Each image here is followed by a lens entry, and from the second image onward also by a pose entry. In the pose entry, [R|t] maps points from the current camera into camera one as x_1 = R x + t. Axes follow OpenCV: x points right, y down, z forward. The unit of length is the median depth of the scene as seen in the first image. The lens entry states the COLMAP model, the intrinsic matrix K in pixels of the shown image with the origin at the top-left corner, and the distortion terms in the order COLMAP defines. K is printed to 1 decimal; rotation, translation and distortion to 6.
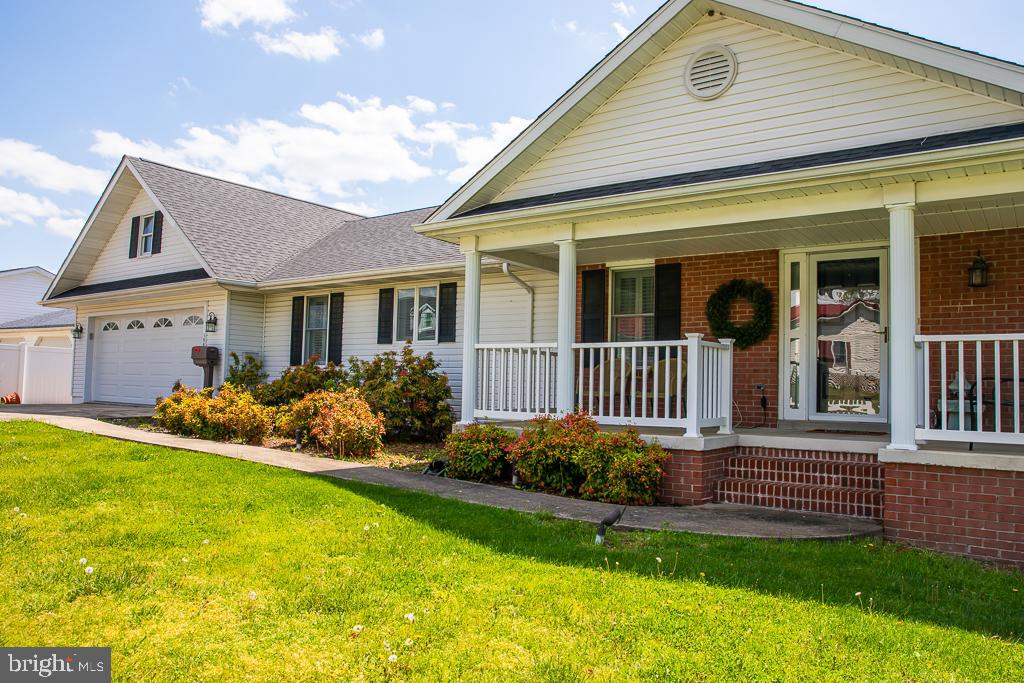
lens RADIAL K [[753.0, 0, 512.0], [0, 753.0, 341.5], [0, 0, 1]] dist [-0.108855, 0.087714]
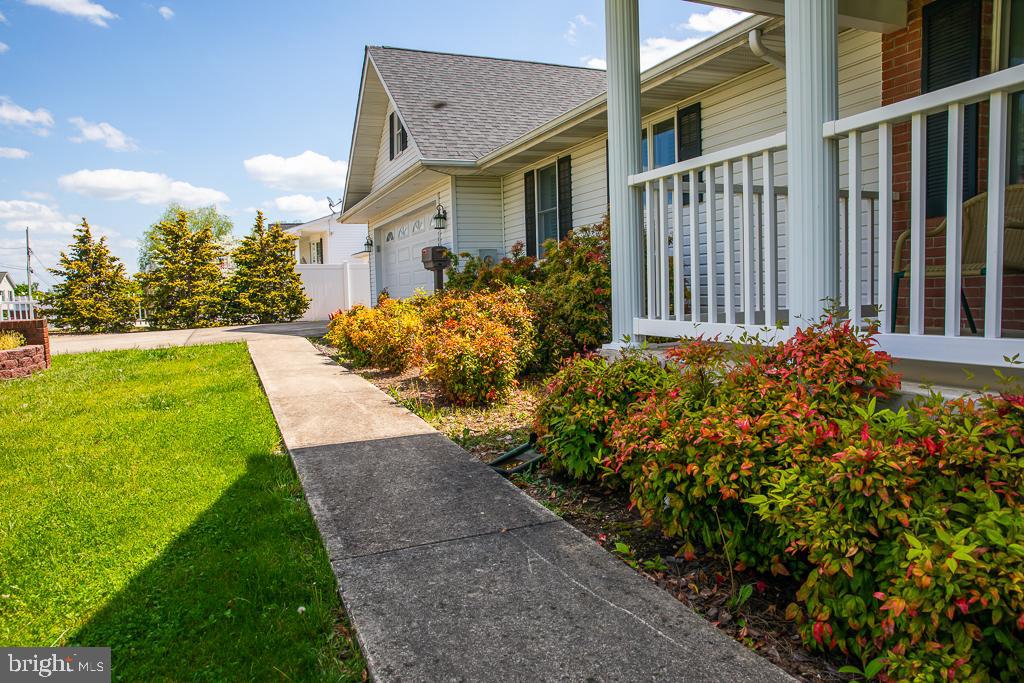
lens RADIAL K [[695.0, 0, 511.0], [0, 695.0, 341.8], [0, 0, 1]] dist [-0.106235, 0.083270]
pose [[0.857334, -0.013286, -0.514590, 0.118995], [0.085482, 0.989462, 0.116870, 0.054020], [0.507614, -0.144185, 0.849434, 0.666504]]
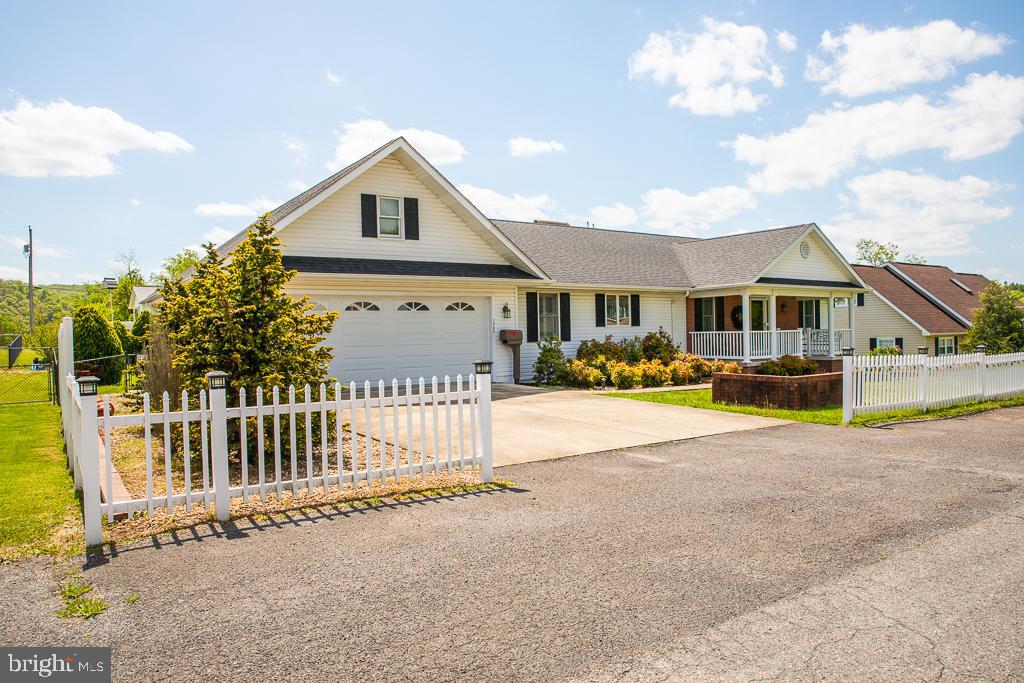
lens RADIAL K [[699.2, 0, 517.8], [0, 699.2, 340.9], [0, 0, 1]] dist [-0.098826, 0.076870]
pose [[0.315846, -0.041505, 0.947902, -2.854056], [-0.033330, 0.997941, 0.054801, -0.074719], [-0.948225, -0.048902, 0.313812, 1.136513]]
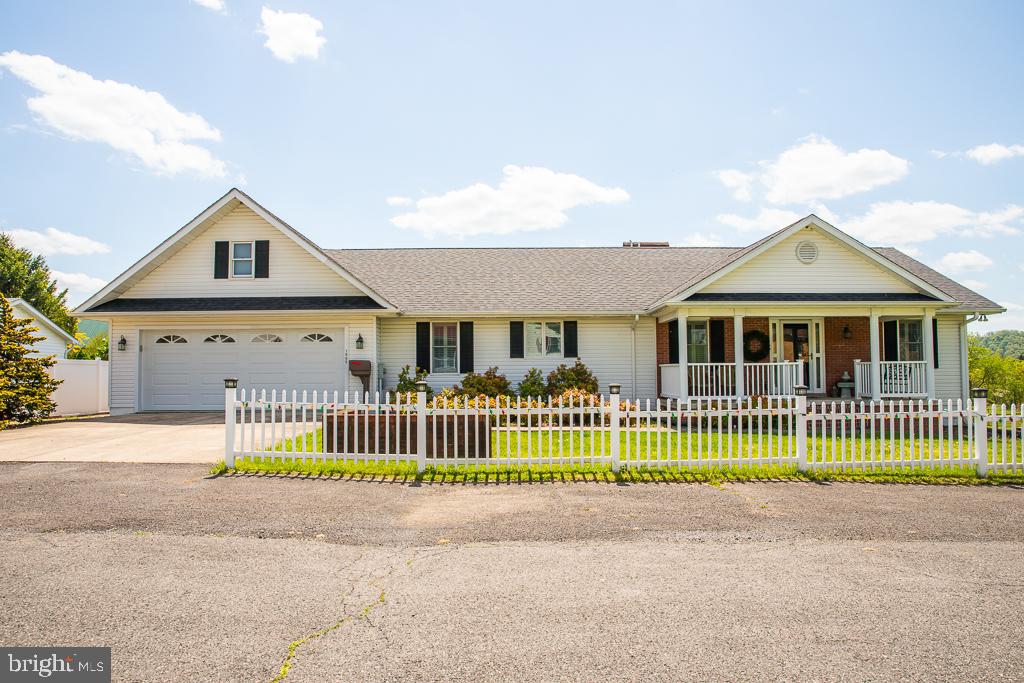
lens RADIAL K [[695.0, 0, 511.0], [0, 695.0, 341.8], [0, 0, 1]] dist [-0.106235, 0.083270]
pose [[0.791953, -0.002956, 0.610575, -1.724664], [-0.011386, 0.999743, 0.019609, -0.094939], [-0.610476, -0.022482, 0.791715, -0.172033]]
